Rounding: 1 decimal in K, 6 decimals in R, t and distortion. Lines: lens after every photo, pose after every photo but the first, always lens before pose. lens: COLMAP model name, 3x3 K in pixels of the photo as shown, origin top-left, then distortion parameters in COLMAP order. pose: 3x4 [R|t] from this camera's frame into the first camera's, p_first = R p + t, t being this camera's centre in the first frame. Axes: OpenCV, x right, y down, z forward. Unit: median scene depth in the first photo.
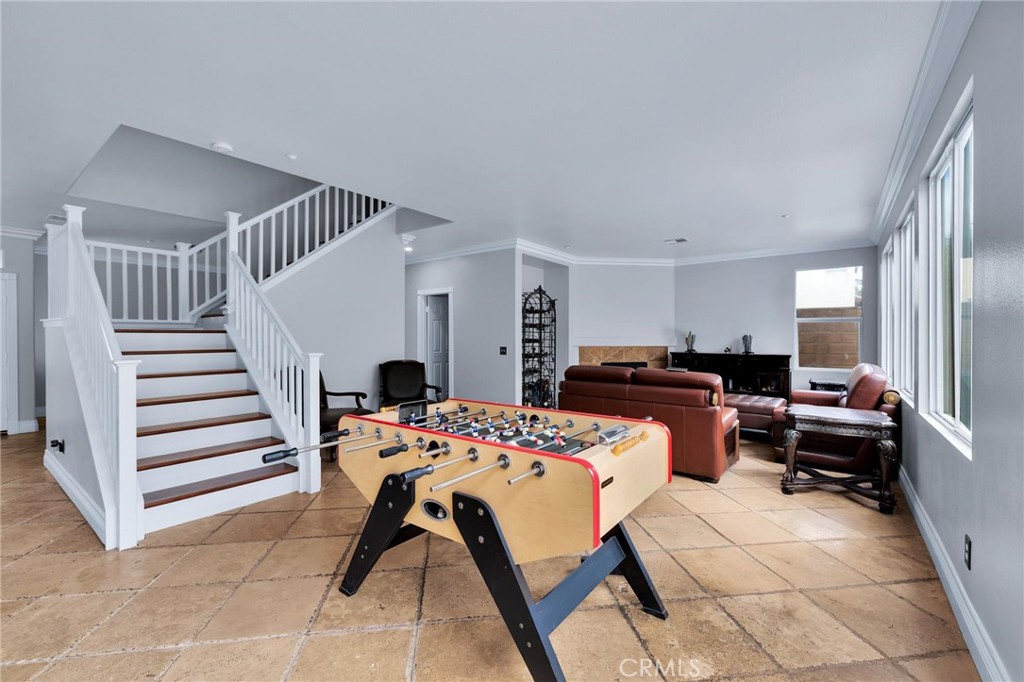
lens RADIAL K [[429.4, 0, 512.4], [0, 429.4, 338.9], [0, 0, 1]] dist [-0.000665, 0.000125]
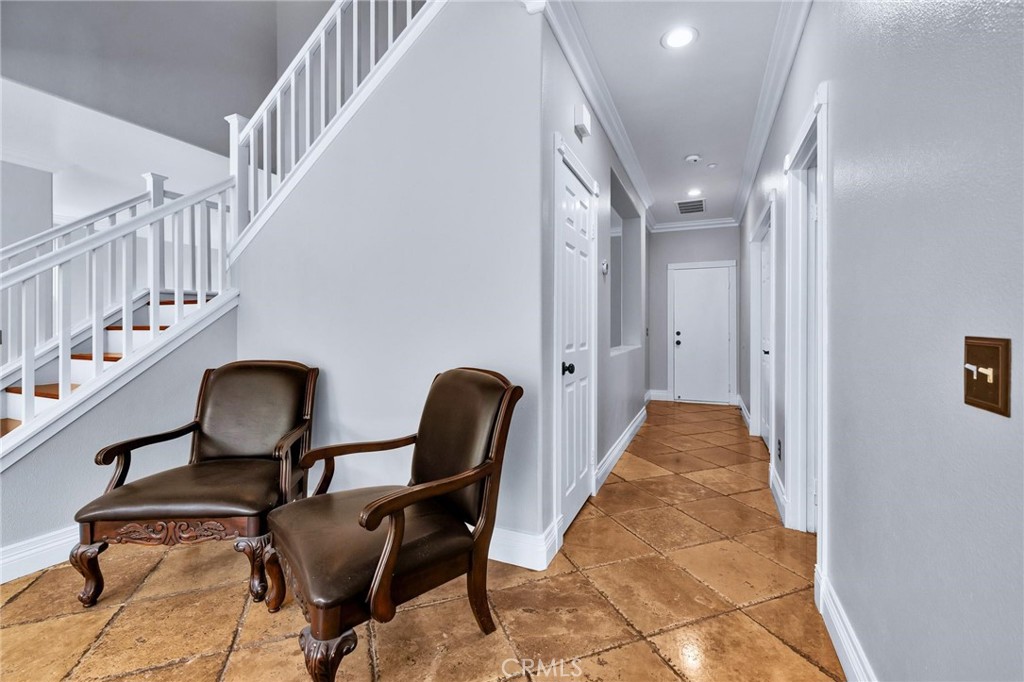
lens RADIAL K [[434.1, 0, 517.6], [0, 434.1, 327.9], [0, 0, 1]] dist [-0.002366, 0.000054]
pose [[0.230175, 0.003093, -0.973144, 0.059423], [-0.003662, 0.999991, 0.002312, 0.015210], [0.973142, 0.003032, 0.230184, 0.844615]]
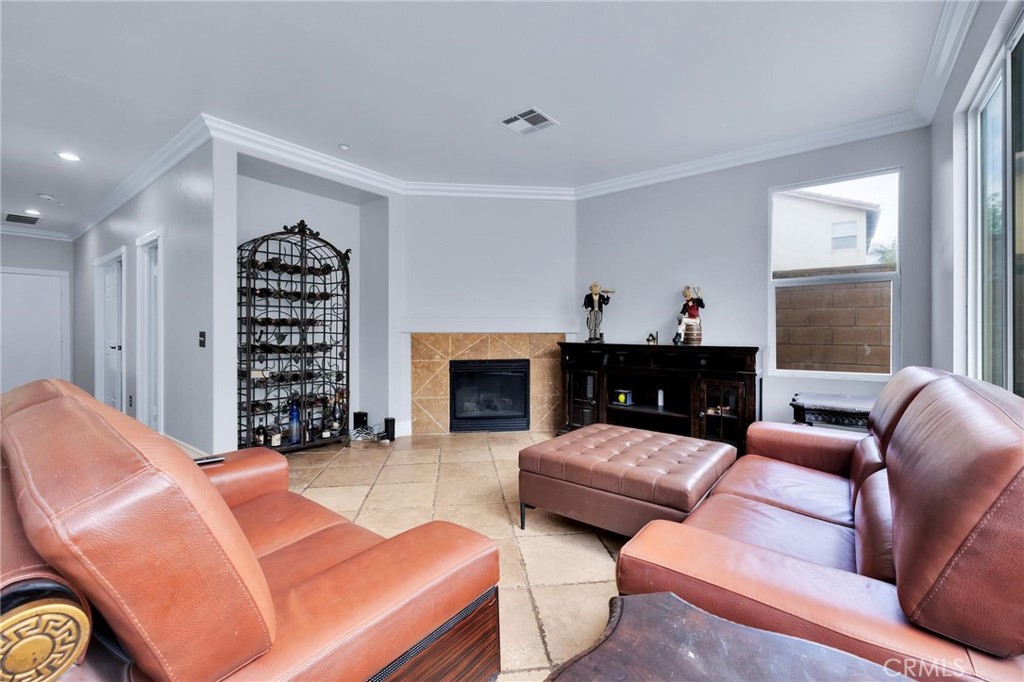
lens RADIAL K [[429.9, 0, 509.7], [0, 429.9, 329.9], [0, 0, 1]] dist [-0.002733, -0.000381]
pose [[0.999911, -0.001918, -0.013217, 0.354261], [0.001901, 0.999997, -0.001299, 0.016845], [0.013219, 0.001273, 0.999912, 0.477706]]
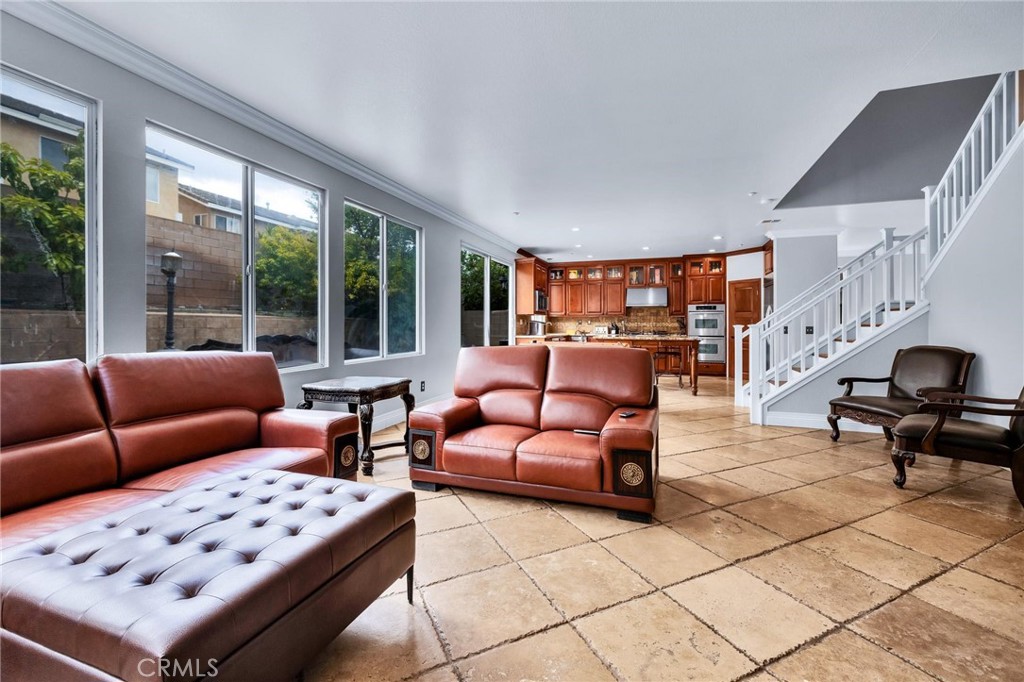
lens RADIAL K [[439.0, 0, 511.0], [0, 439.0, 320.9], [0, 0, 1]] dist [-0.000534, -0.000075]
pose [[-0.953475, -0.005178, -0.301427, 0.383274], [-0.003911, 0.999981, -0.004806, 0.016194], [0.301446, -0.003404, -0.953477, 1.118264]]
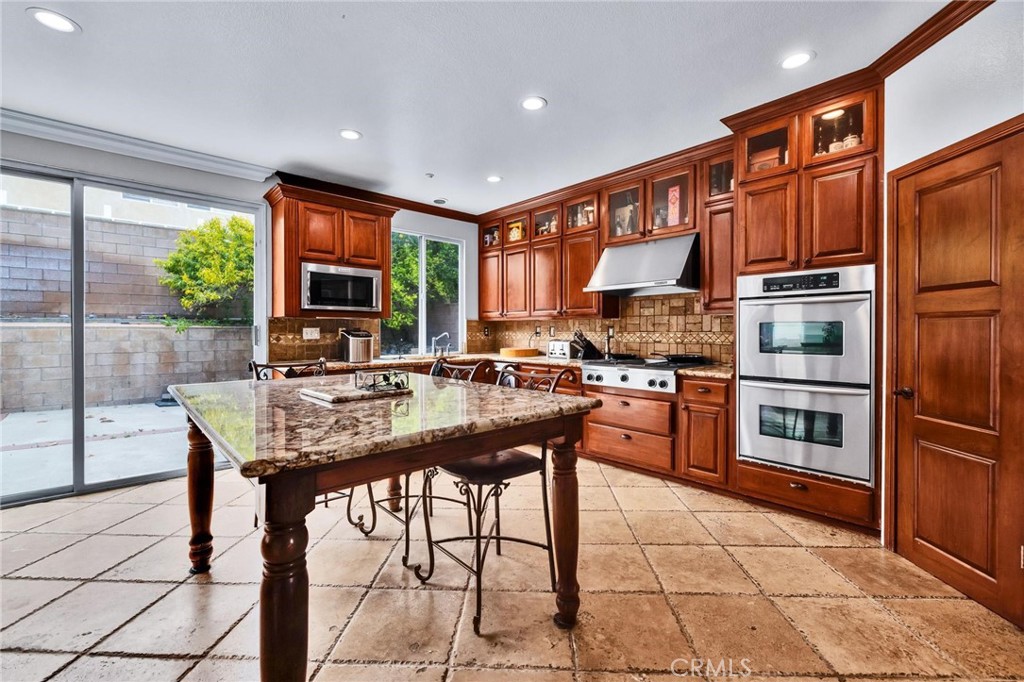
lens RADIAL K [[431.5, 0, 515.7], [0, 431.5, 332.5], [0, 0, 1]] dist [0.002943, -0.000042]
pose [[-0.985110, 0.001121, 0.171924, -0.468904], [0.002985, 0.999940, 0.010585, 0.005639], [-0.171902, 0.010941, -0.985053, 0.384634]]
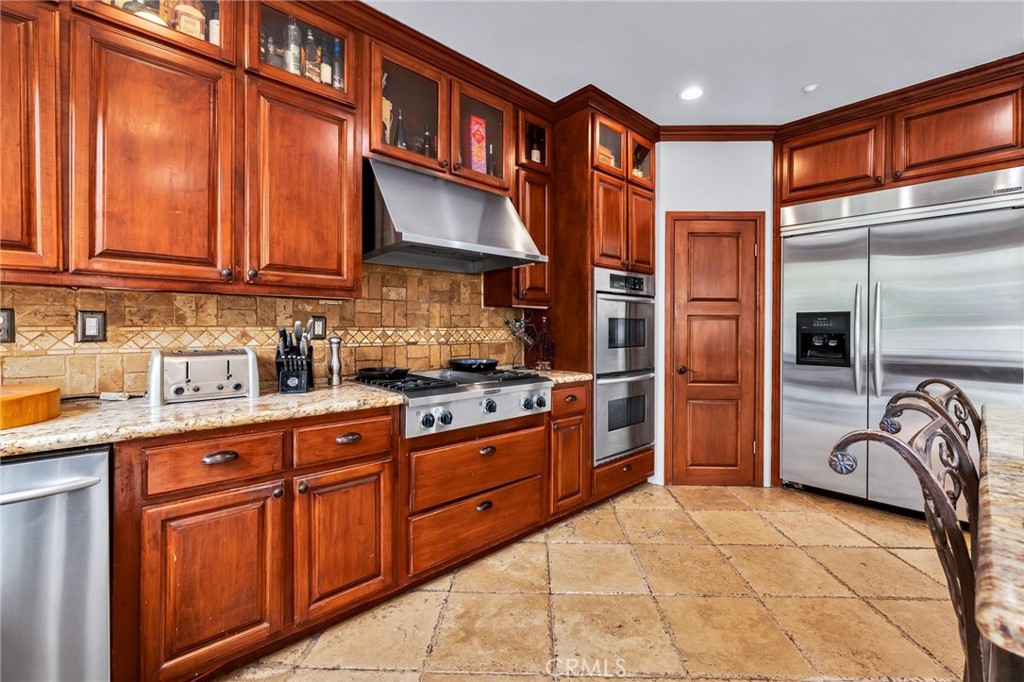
lens RADIAL K [[434.1, 0, 517.6], [0, 434.1, 327.9], [0, 0, 1]] dist [-0.002366, 0.000054]
pose [[-0.168051, 0.001613, -0.985777, -0.198928], [-0.008999, 0.999954, 0.003170, 0.010145], [0.985737, 0.009404, -0.168029, -0.099020]]
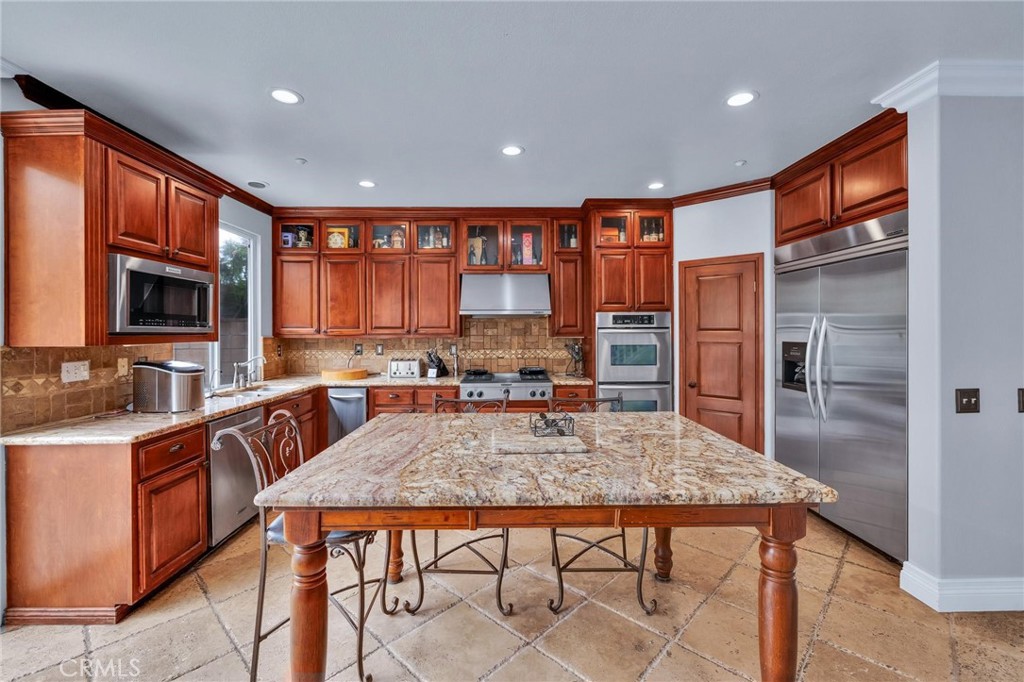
lens RADIAL K [[429.9, 0, 509.7], [0, 429.9, 329.9], [0, 0, 1]] dist [-0.002733, -0.000381]
pose [[-0.785510, 0.002700, -0.618844, -0.126332], [0.000384, 0.999992, 0.003875, -0.023693], [0.618849, 0.002807, -0.785505, 0.322233]]
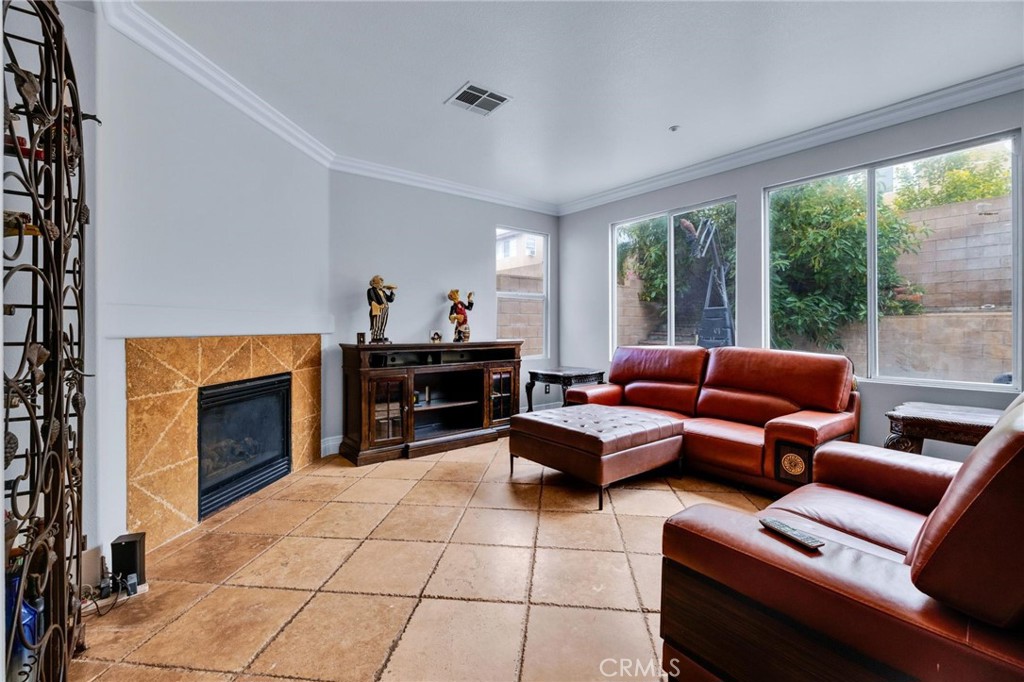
lens RADIAL K [[434.1, 0, 517.6], [0, 434.1, 327.9], [0, 0, 1]] dist [-0.002366, 0.000054]
pose [[0.247170, -0.004407, 0.968962, -0.057115], [0.005238, 0.999981, 0.003212, 0.013282], [-0.968958, 0.004281, 0.247189, 0.817121]]
